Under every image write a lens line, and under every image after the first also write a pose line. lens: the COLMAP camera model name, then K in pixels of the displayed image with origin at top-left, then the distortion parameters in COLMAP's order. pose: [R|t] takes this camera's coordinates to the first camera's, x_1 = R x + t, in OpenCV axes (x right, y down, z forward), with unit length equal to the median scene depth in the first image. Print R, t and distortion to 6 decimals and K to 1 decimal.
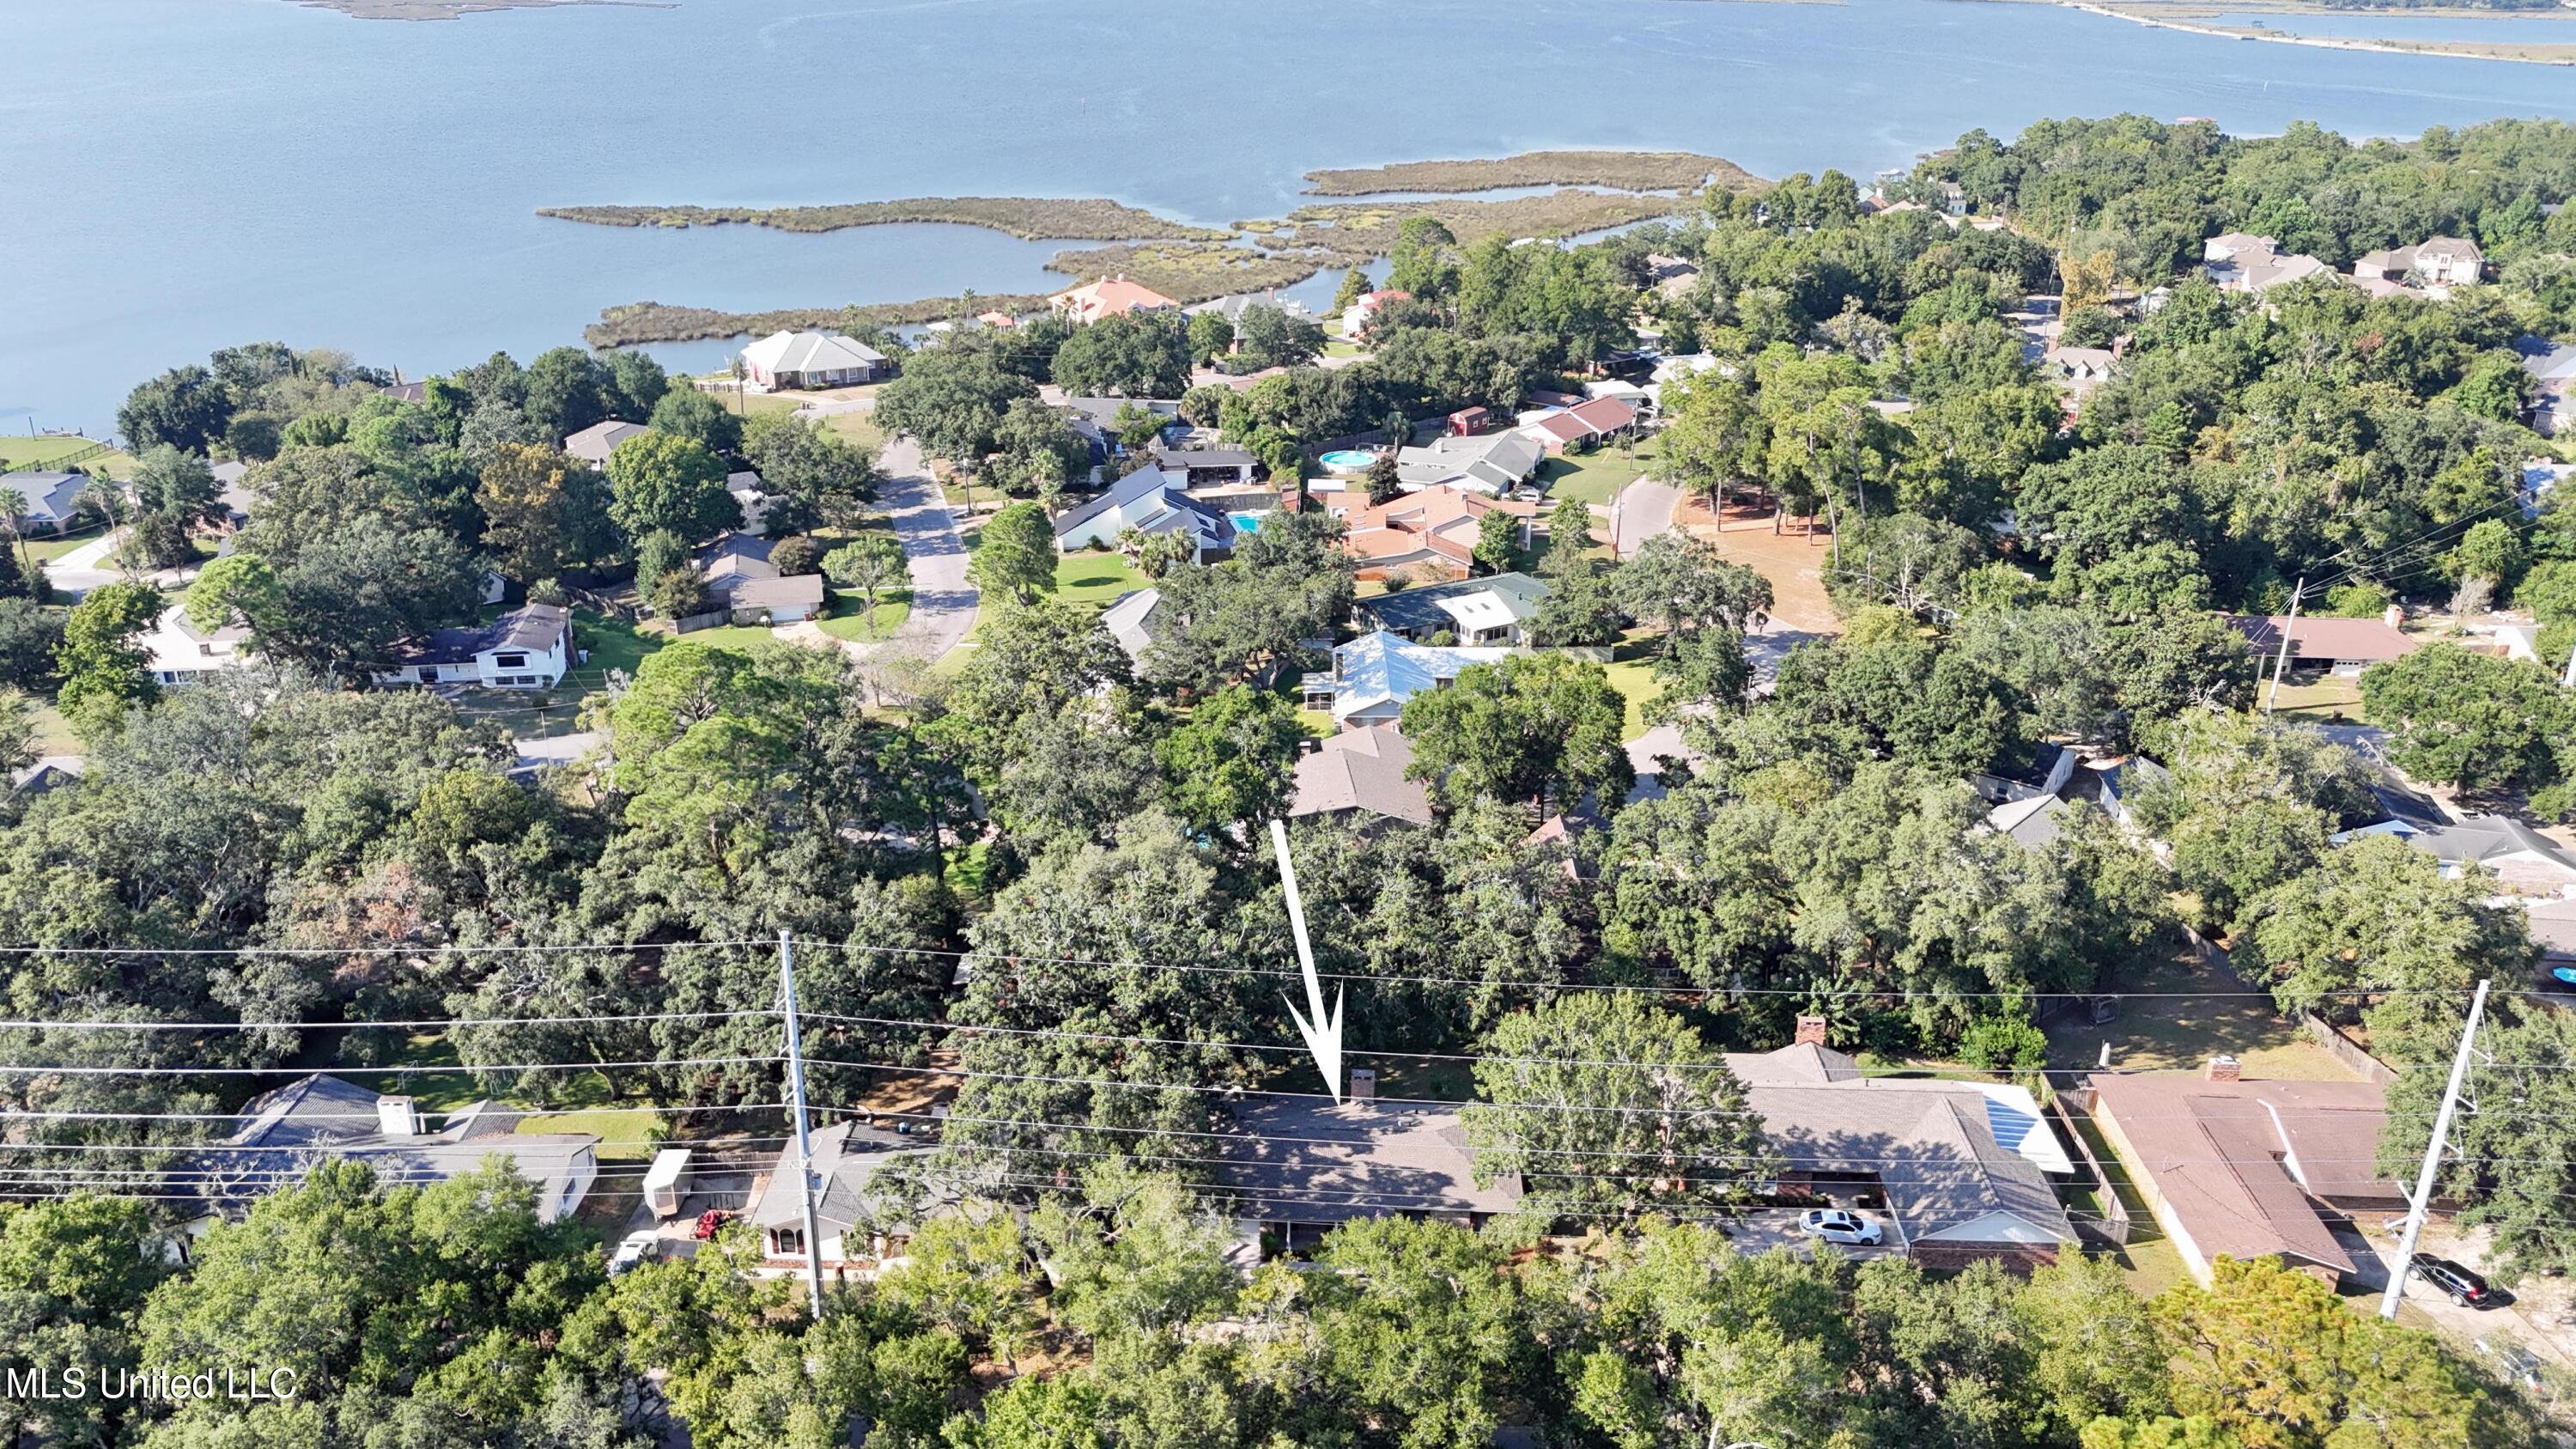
lens RADIAL K [[1874.6, 0, 1288.0], [0, 1874.6, 724.5], [0, 0, 1]] dist [0.048584, -0.061302]
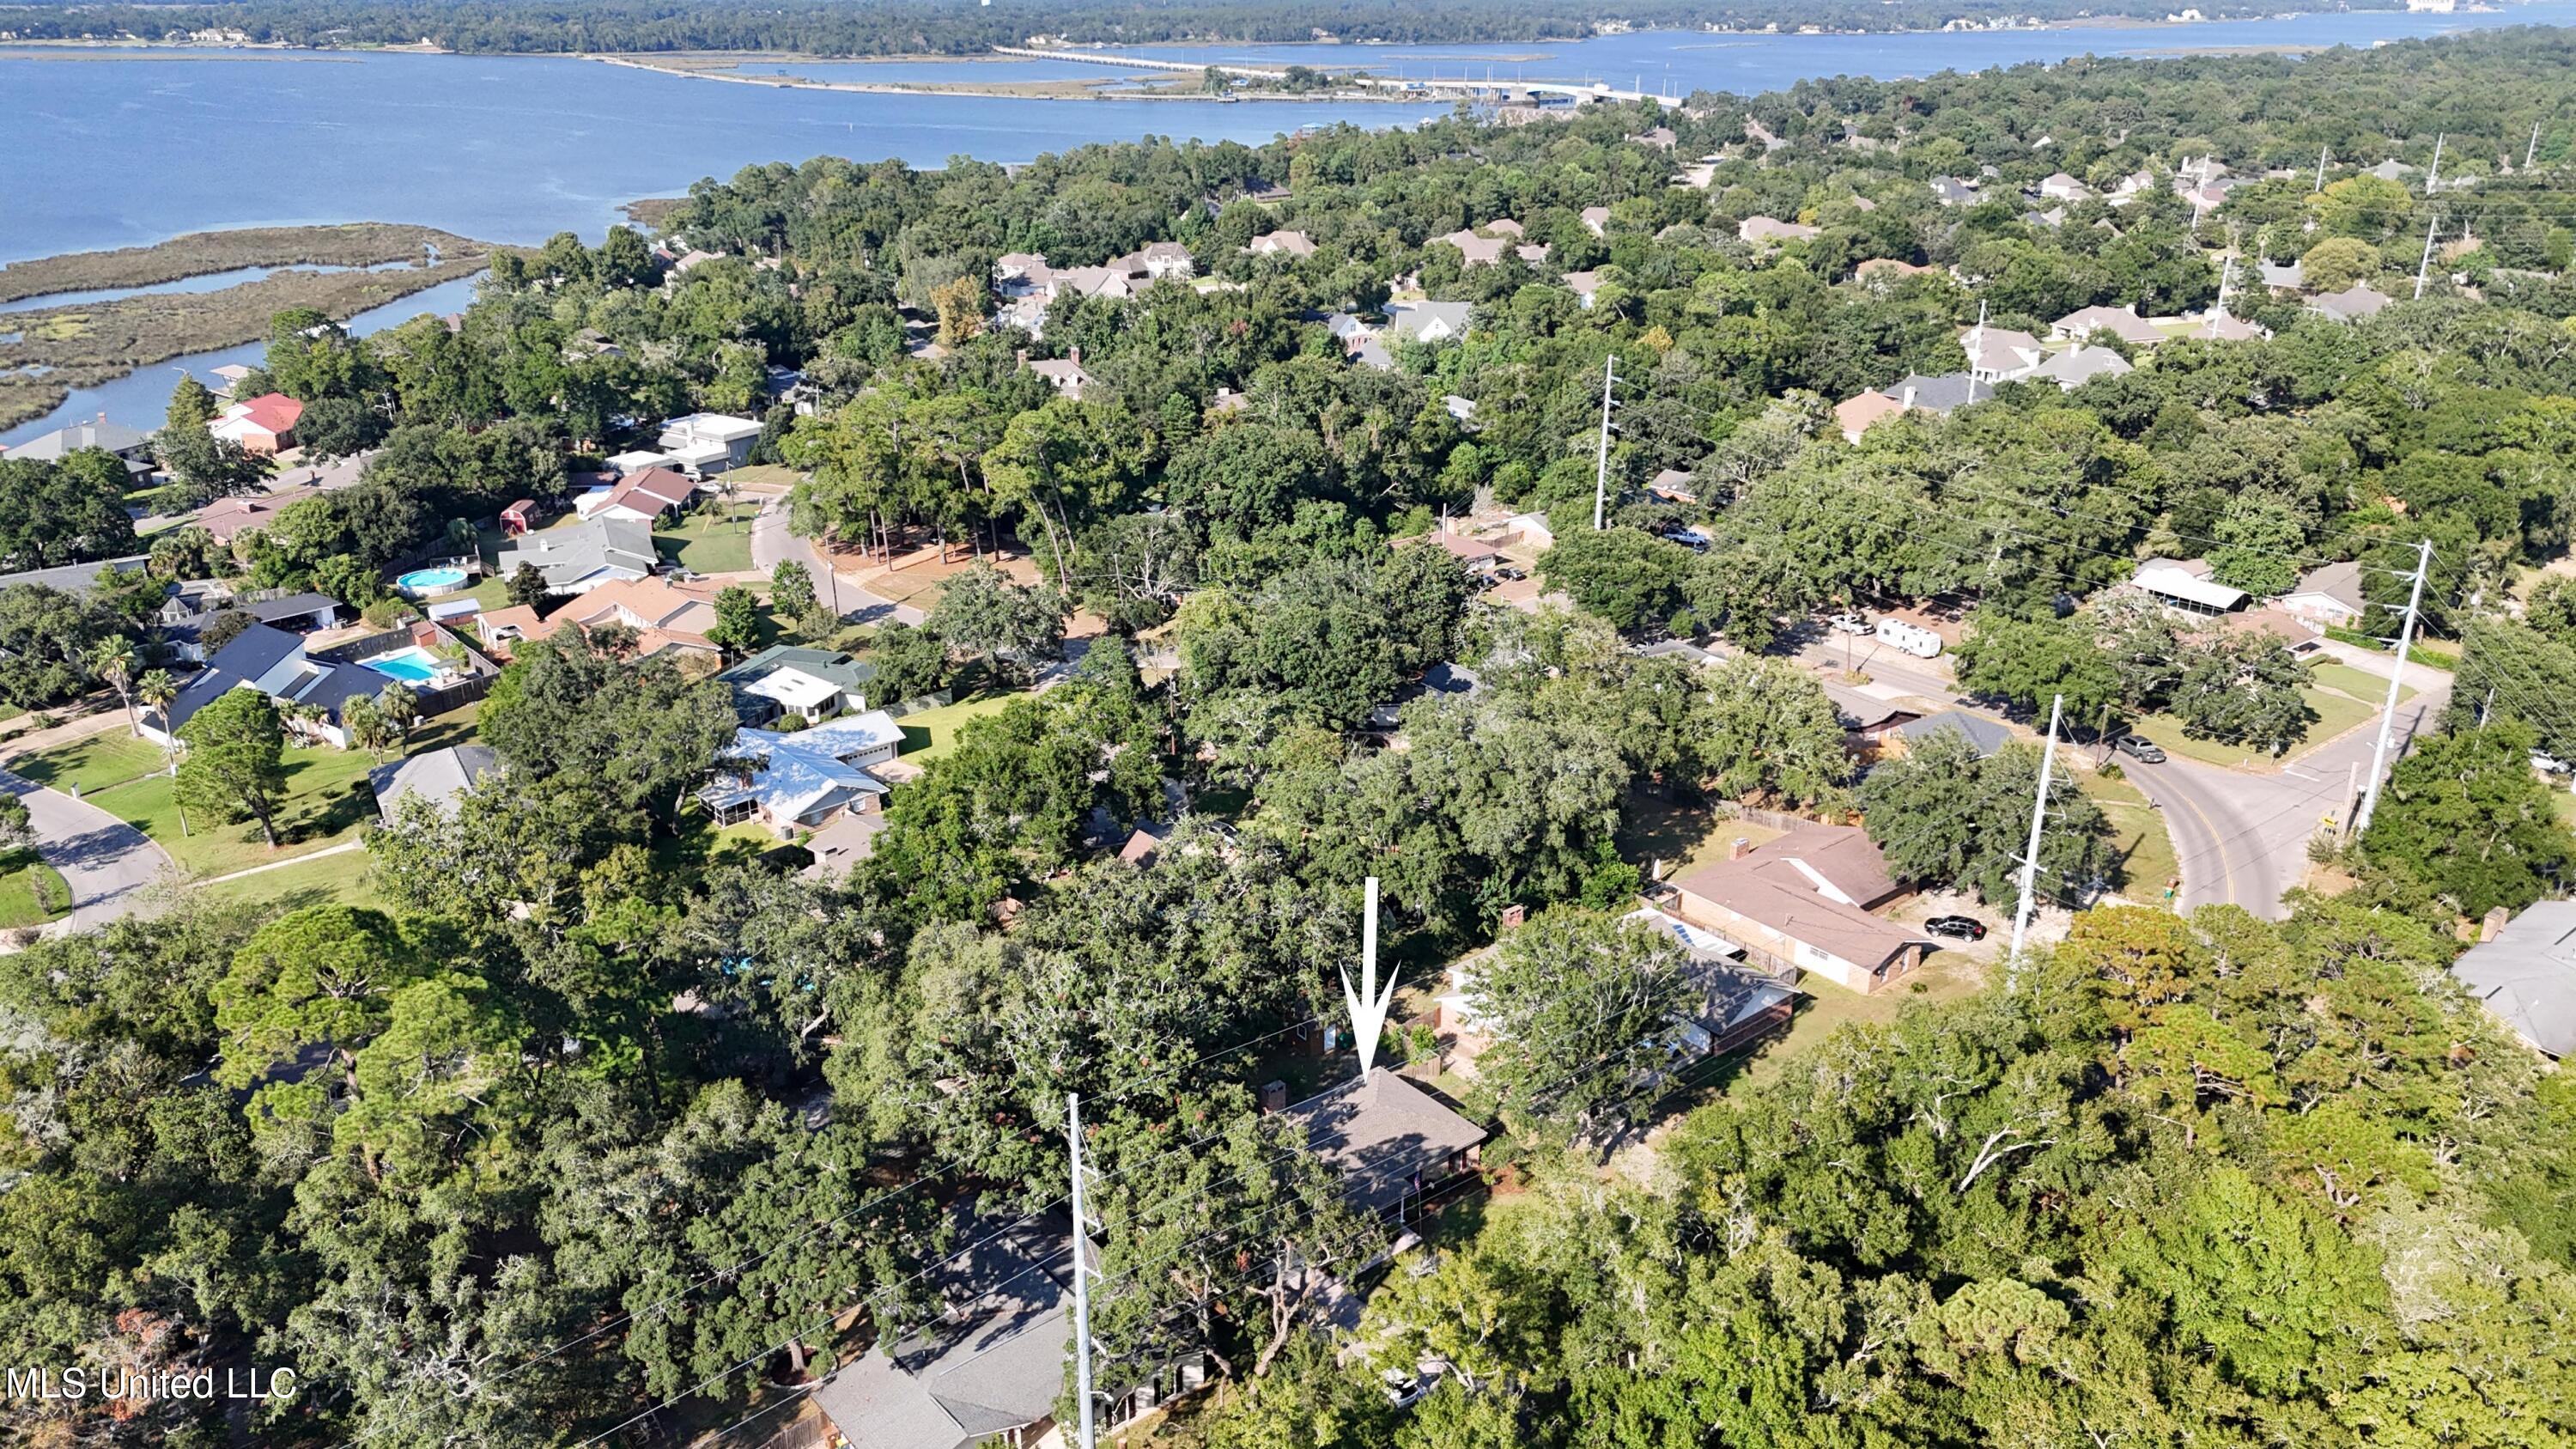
lens RADIAL K [[1874.6, 0, 1288.0], [0, 1874.6, 724.5], [0, 0, 1]] dist [0.048584, -0.061302]
pose [[0.744234, -0.244084, 0.621722, -0.245684], [0.259581, 0.963361, 0.067478, -0.032785], [-0.615413, 0.111167, 0.780326, 0.074798]]
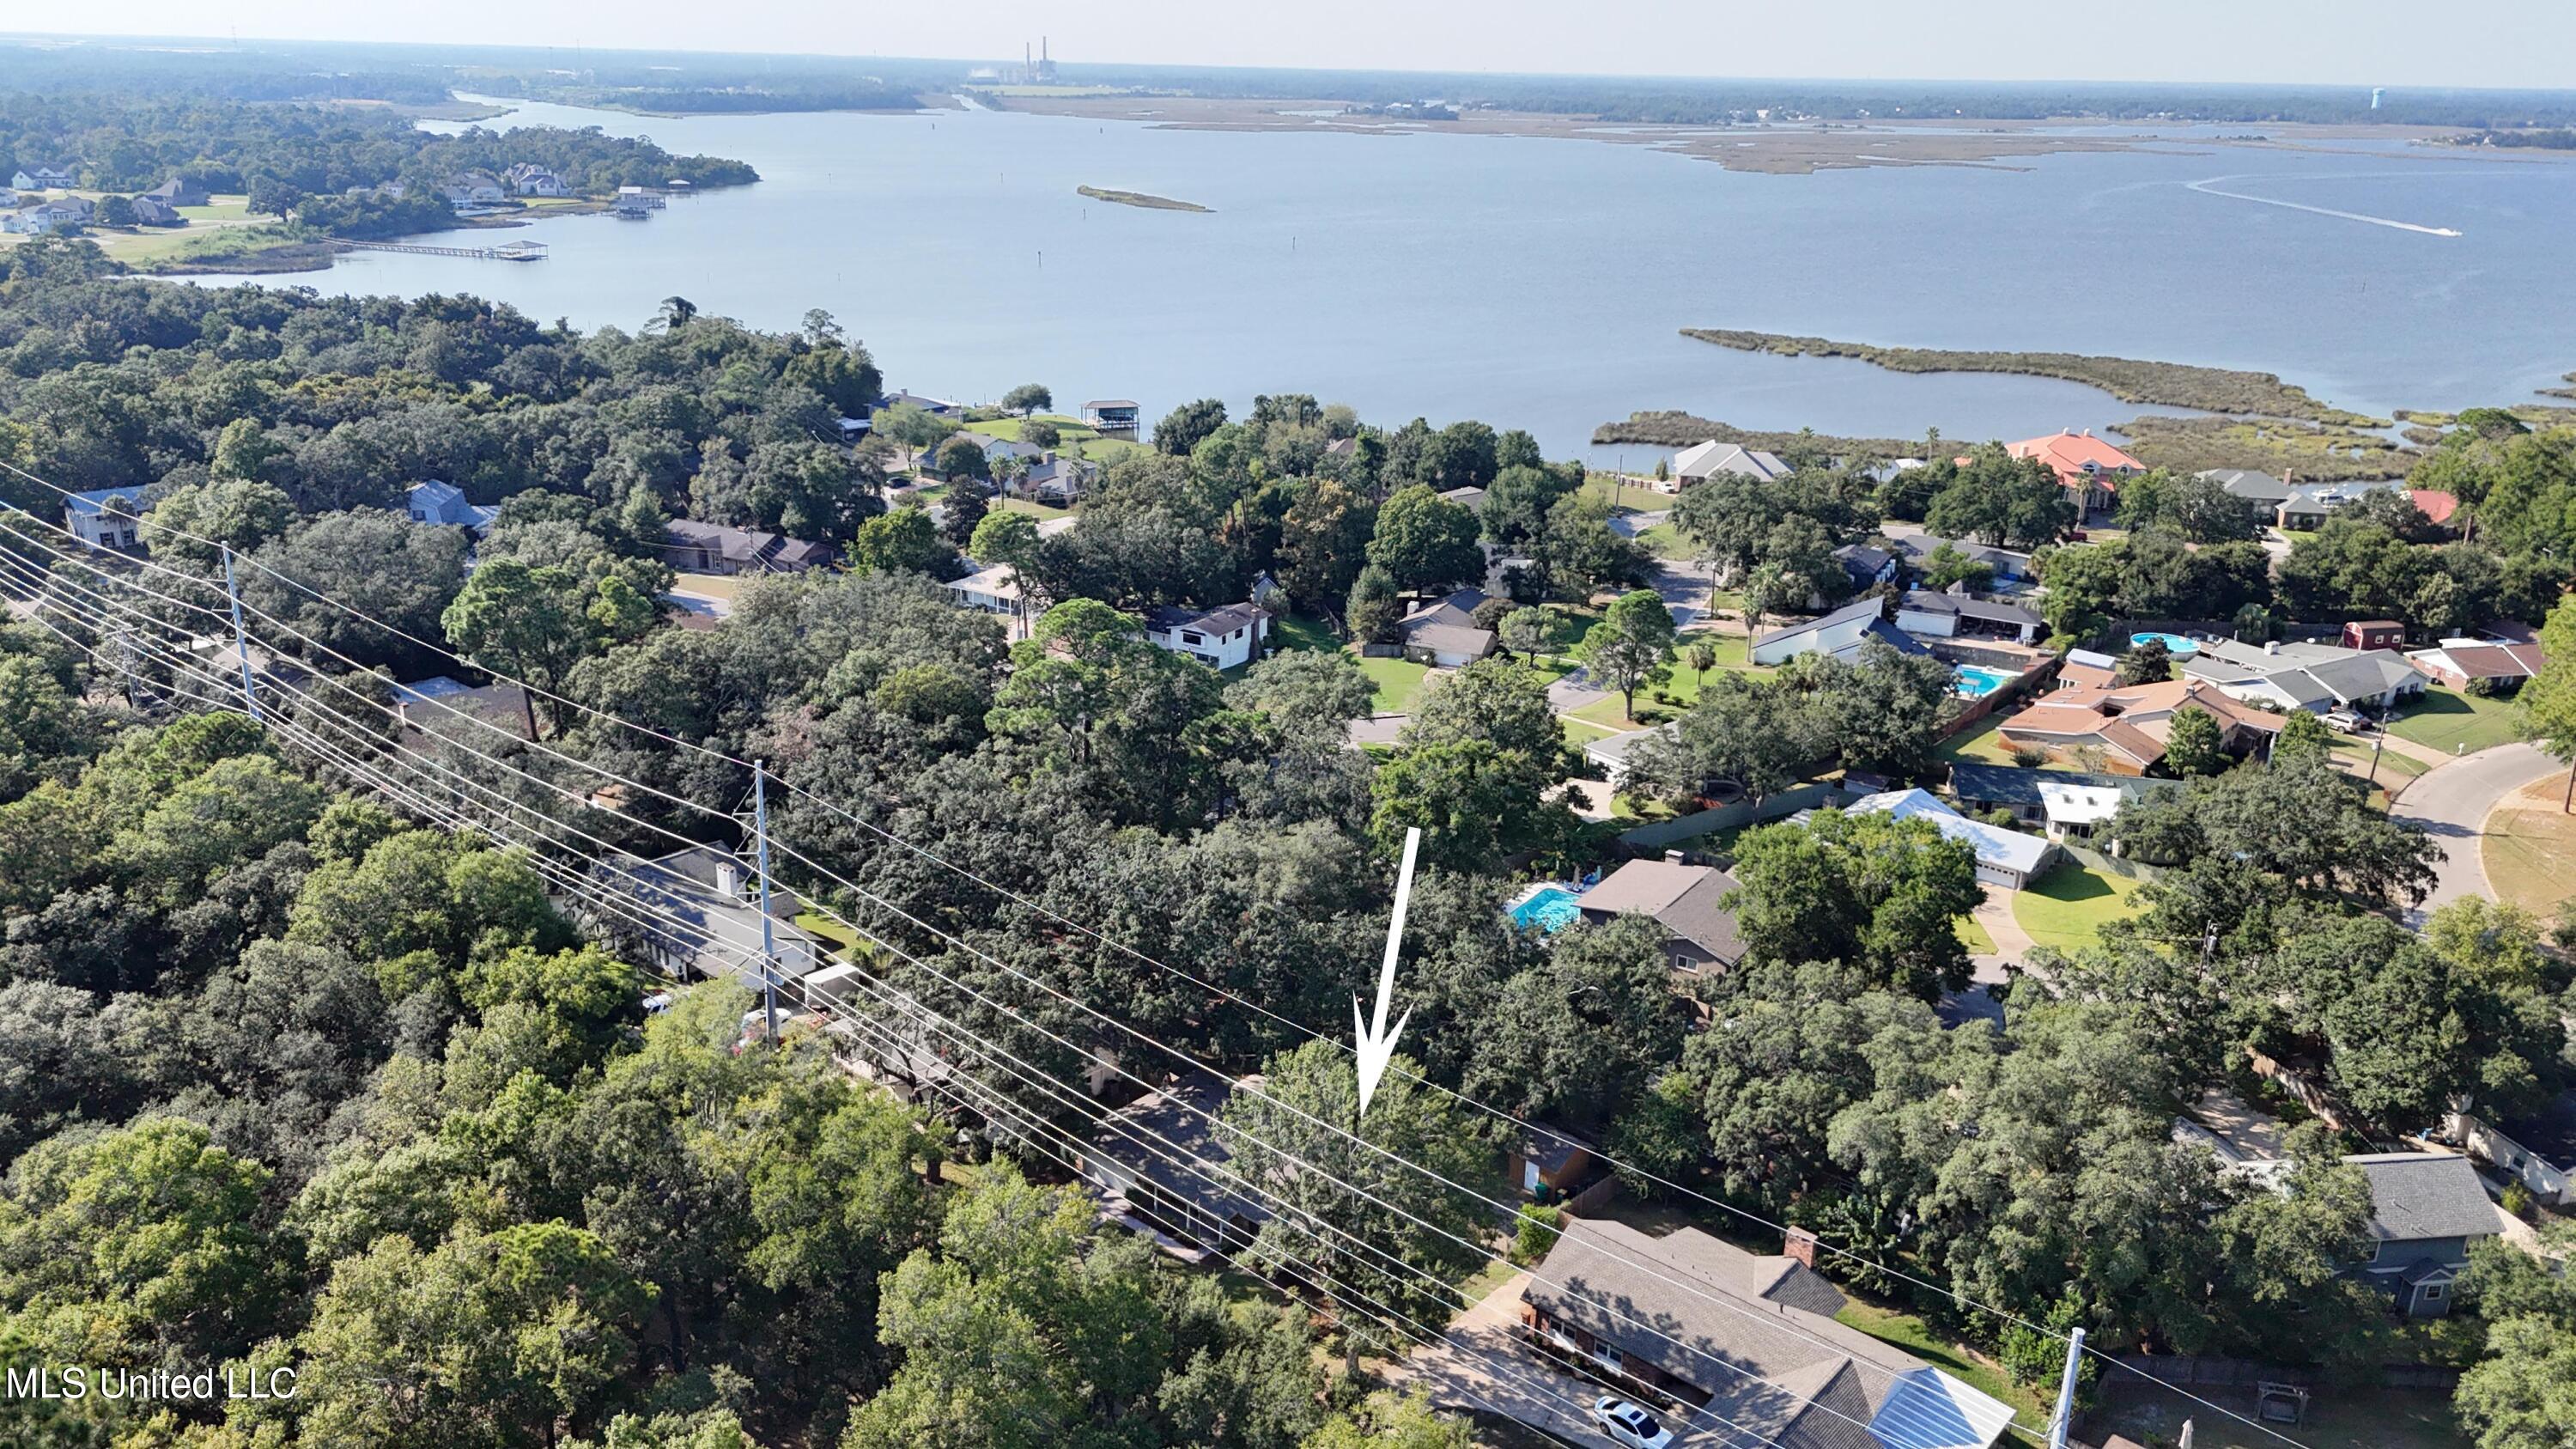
lens RADIAL K [[1874.6, 0, 1288.0], [0, 1874.6, 724.5], [0, 0, 1]] dist [0.048584, -0.061302]
pose [[0.772844, 0.216215, -0.596627, 0.259739], [-0.262265, 0.964944, 0.009966, -0.006546], [0.577866, 0.148772, 0.802457, 0.064394]]
